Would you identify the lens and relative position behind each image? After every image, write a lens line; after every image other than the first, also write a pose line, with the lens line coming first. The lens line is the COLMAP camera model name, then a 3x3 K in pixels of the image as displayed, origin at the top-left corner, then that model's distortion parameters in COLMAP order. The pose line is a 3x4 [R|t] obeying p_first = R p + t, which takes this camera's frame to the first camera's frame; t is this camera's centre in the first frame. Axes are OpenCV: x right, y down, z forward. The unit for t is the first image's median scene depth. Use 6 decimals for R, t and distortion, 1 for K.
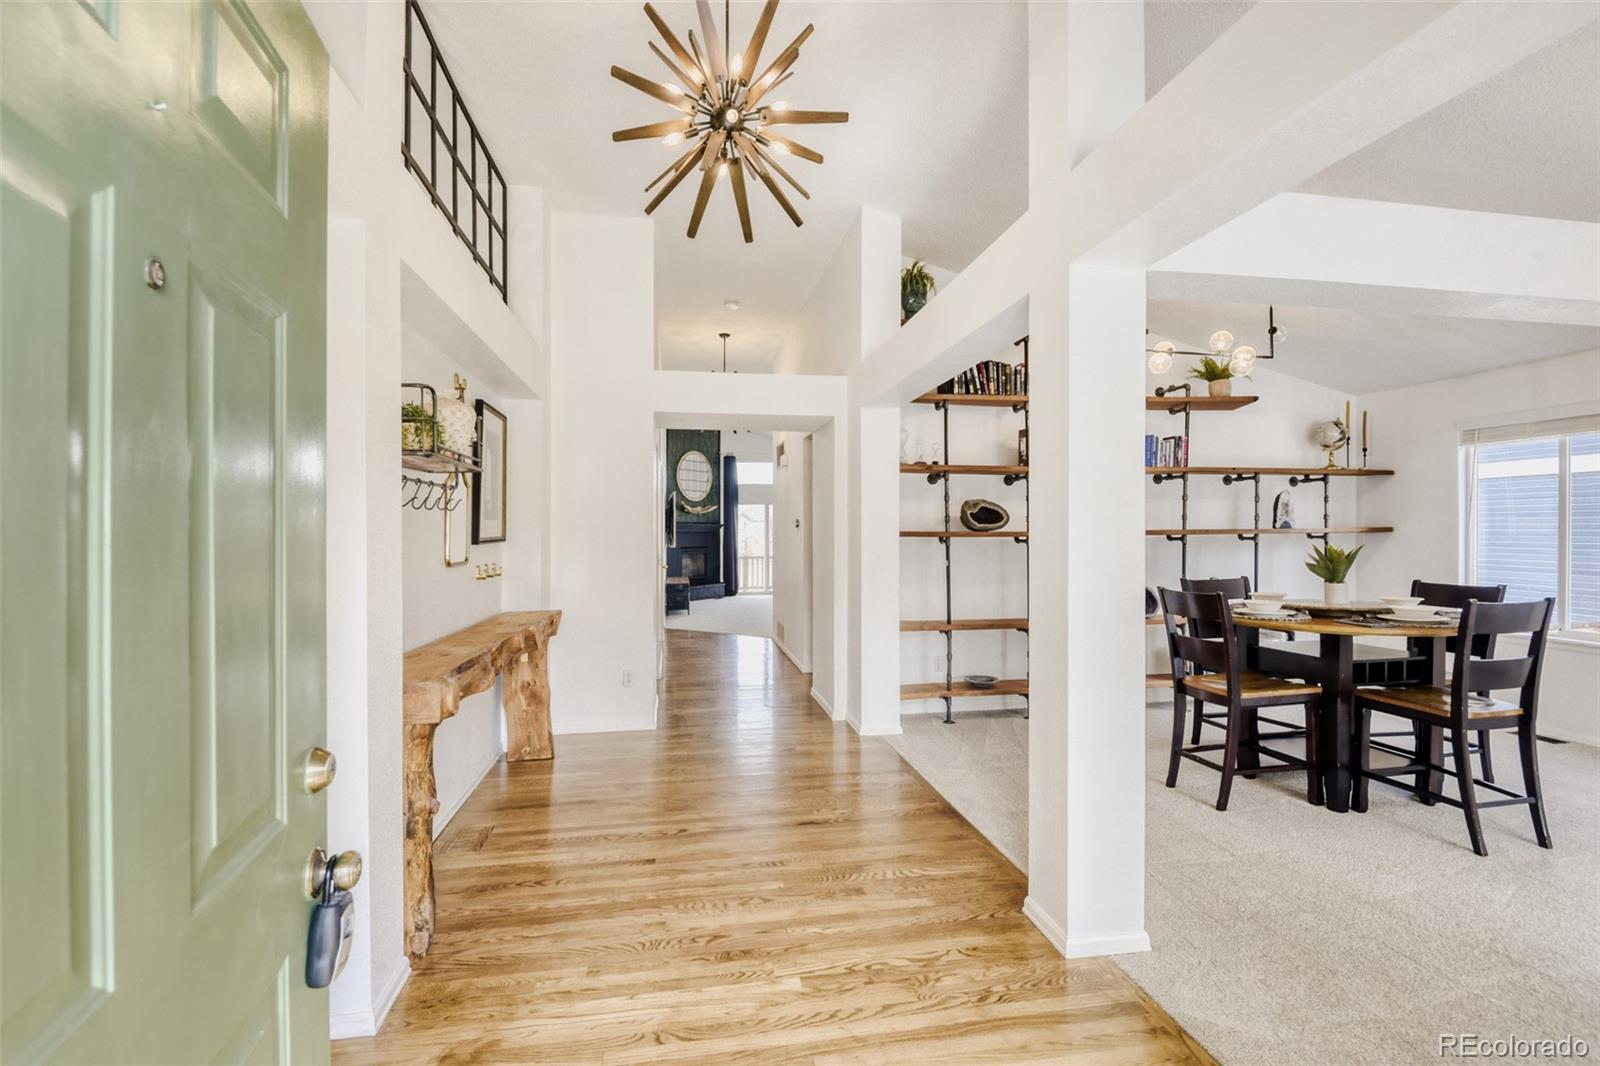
lens RADIAL K [[754.4, 0, 799.8], [0, 754.4, 540.5], [0, 0, 1]] dist [0.014390, -0.028573]
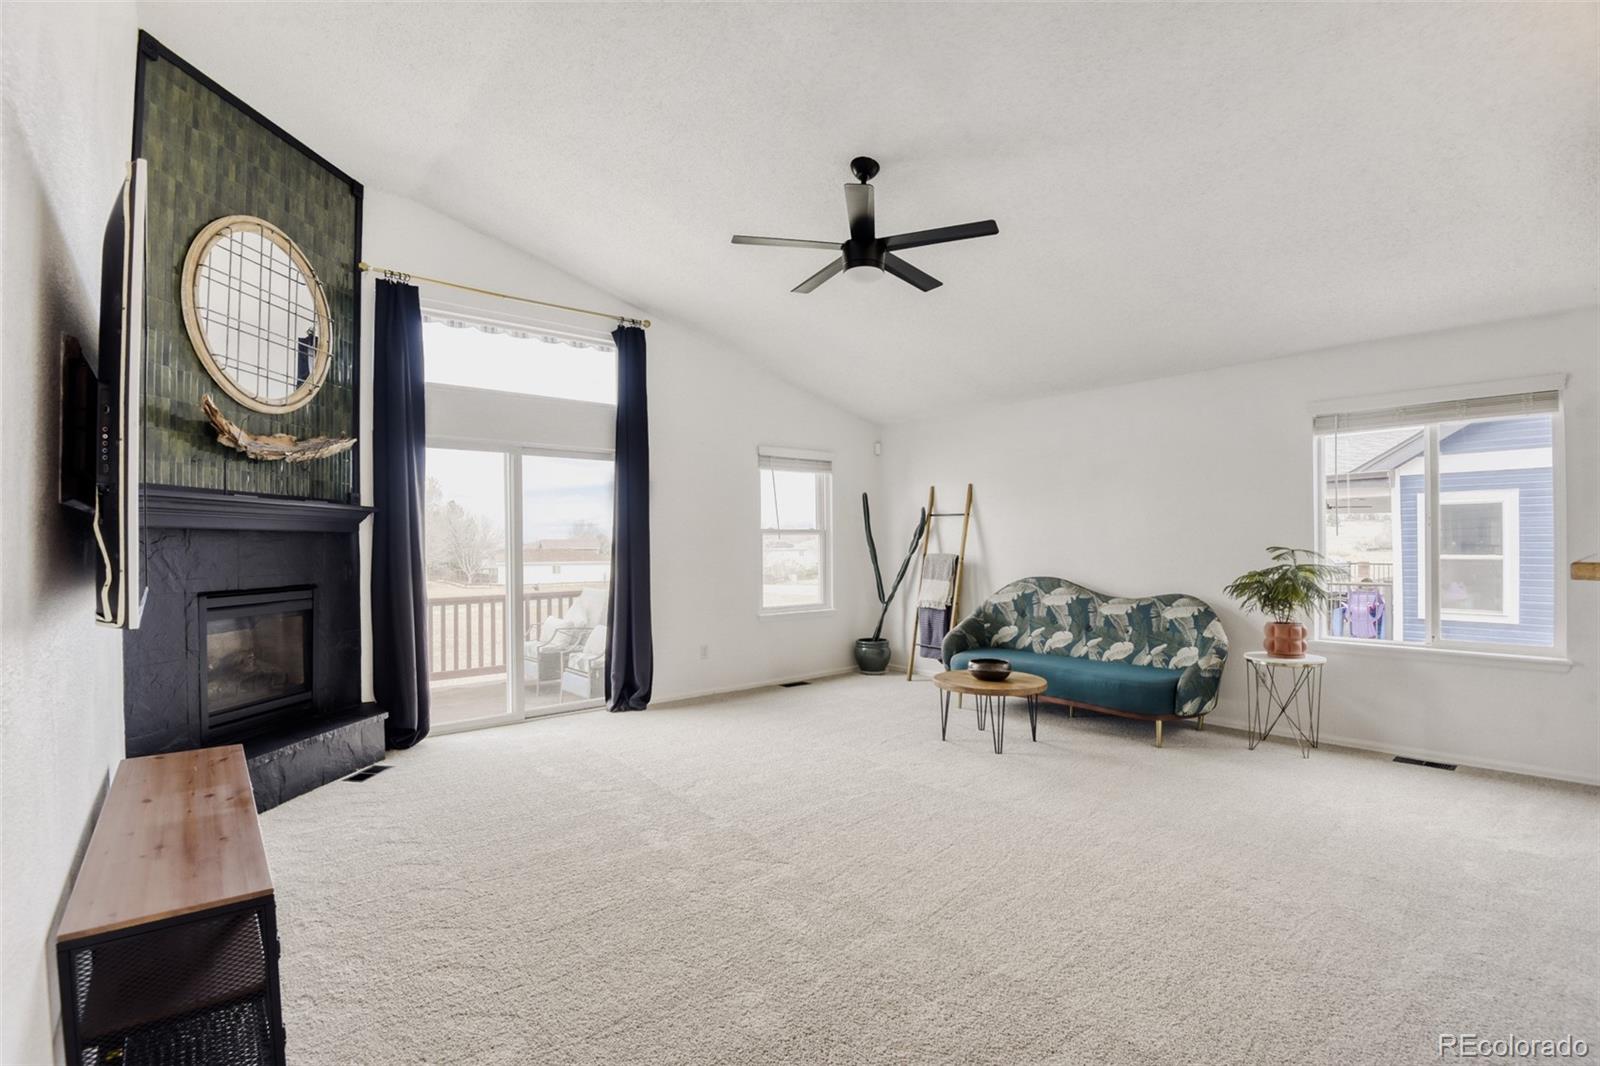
lens RADIAL K [[754.4, 0, 799.8], [0, 754.4, 540.5], [0, 0, 1]] dist [0.014390, -0.028573]
pose [[0.867542, -0.007099, 0.497313, -0.104627], [0.013302, 0.999872, -0.008931, -0.002657], [-0.497186, 0.014364, 0.867525, 0.659144]]
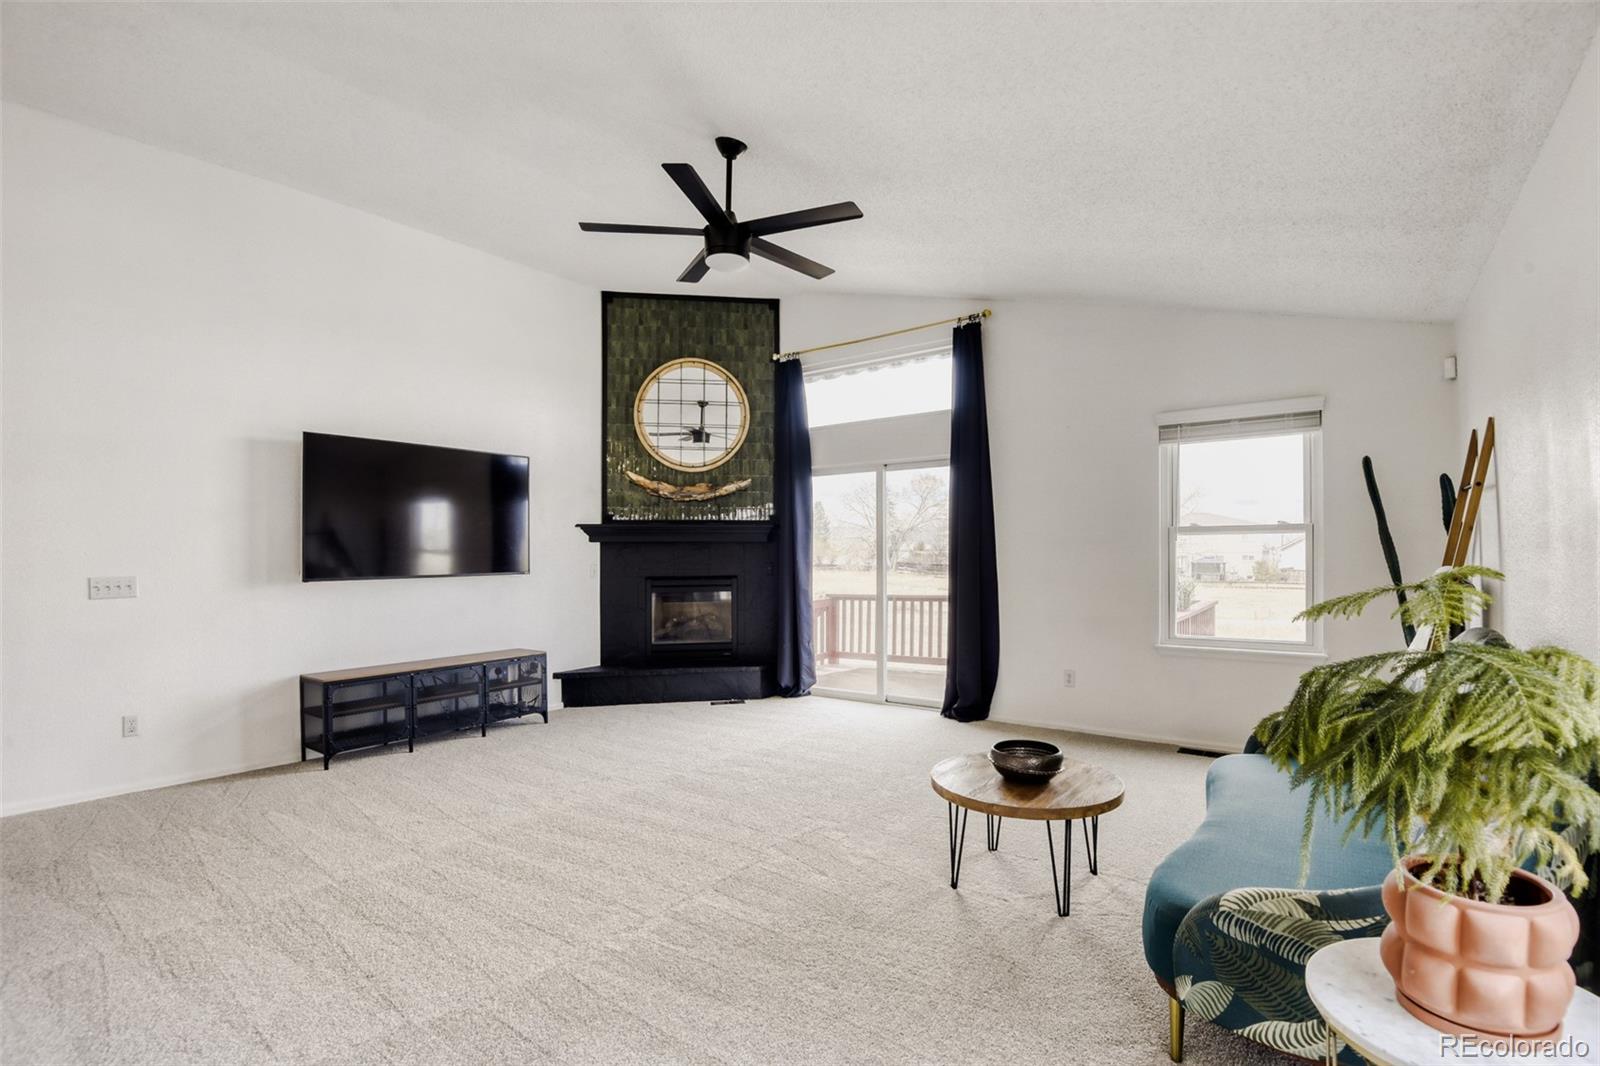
lens RADIAL K [[754.4, 0, 799.8], [0, 754.4, 540.5], [0, 0, 1]] dist [0.014390, -0.028573]
pose [[0.694564, -0.022088, -0.719091, 0.211897], [0.003564, 0.999622, -0.027263, 0.000220], [0.719422, 0.016373, 0.694381, 0.716717]]
